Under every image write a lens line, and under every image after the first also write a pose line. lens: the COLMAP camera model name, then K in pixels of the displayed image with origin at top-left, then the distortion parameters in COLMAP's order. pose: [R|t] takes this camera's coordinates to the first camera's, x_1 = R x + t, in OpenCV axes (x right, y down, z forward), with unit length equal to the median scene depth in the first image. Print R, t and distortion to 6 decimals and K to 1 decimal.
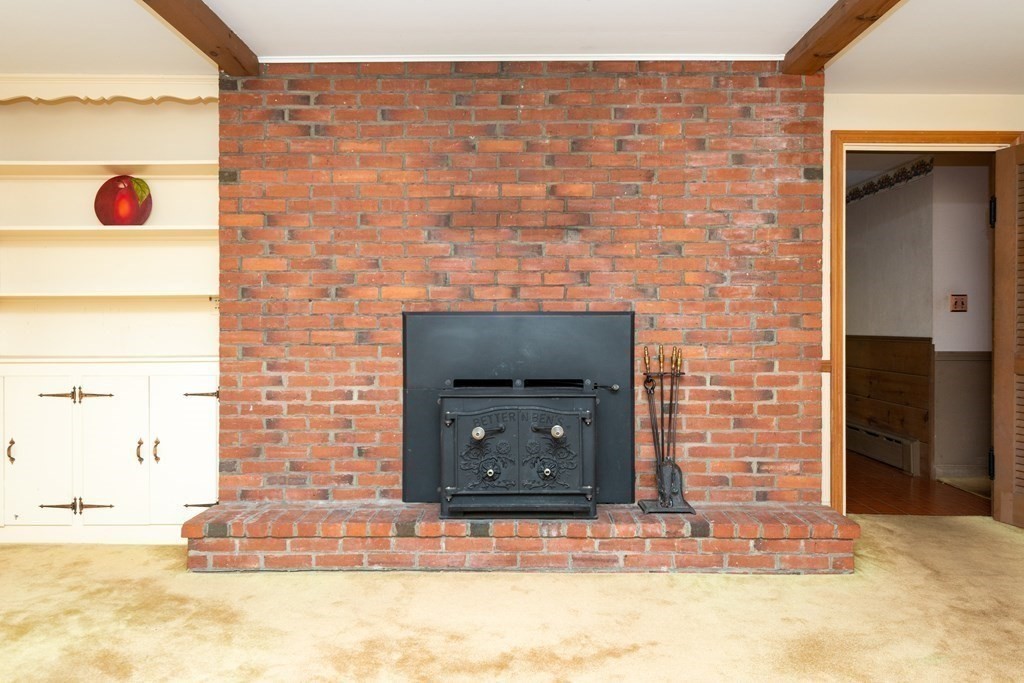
lens RADIAL K [[683.4, 0, 512.3], [0, 683.4, 339.6], [0, 0, 1]] dist [0.028549, 0.001650]
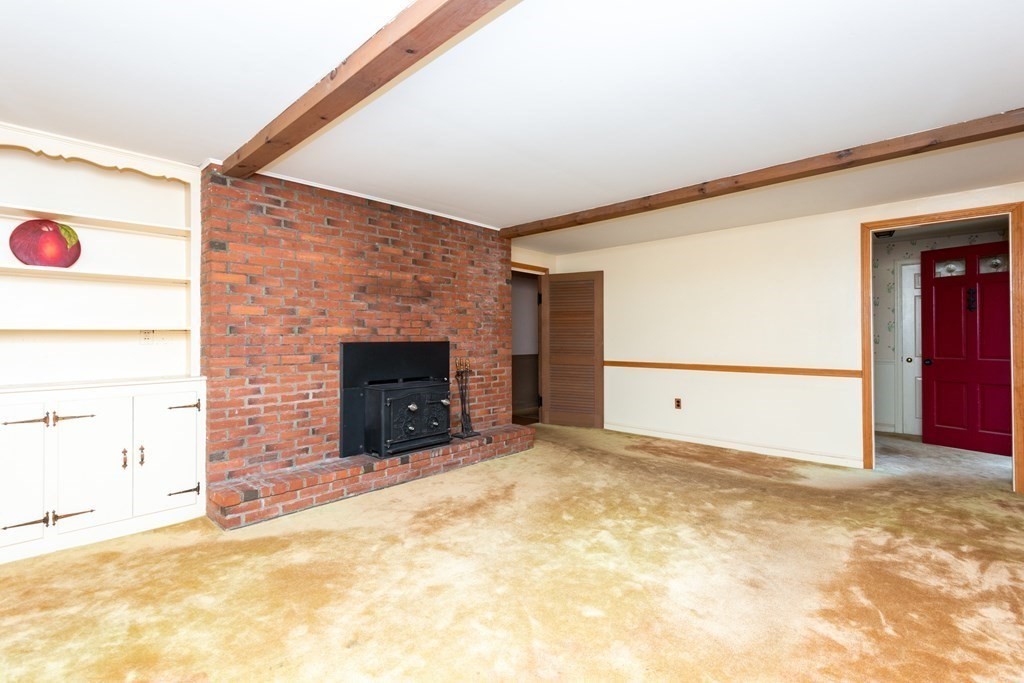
lens RADIAL K [[475.6, 0, 510.0], [0, 475.6, 346.1], [0, 0, 1]] dist [0.008729, 0.005726]
pose [[0.671211, -0.014629, 0.741122, -0.742459], [0.021639, 0.999766, 0.000137, -0.023301], [-0.740951, 0.015945, 0.671370, -0.074880]]
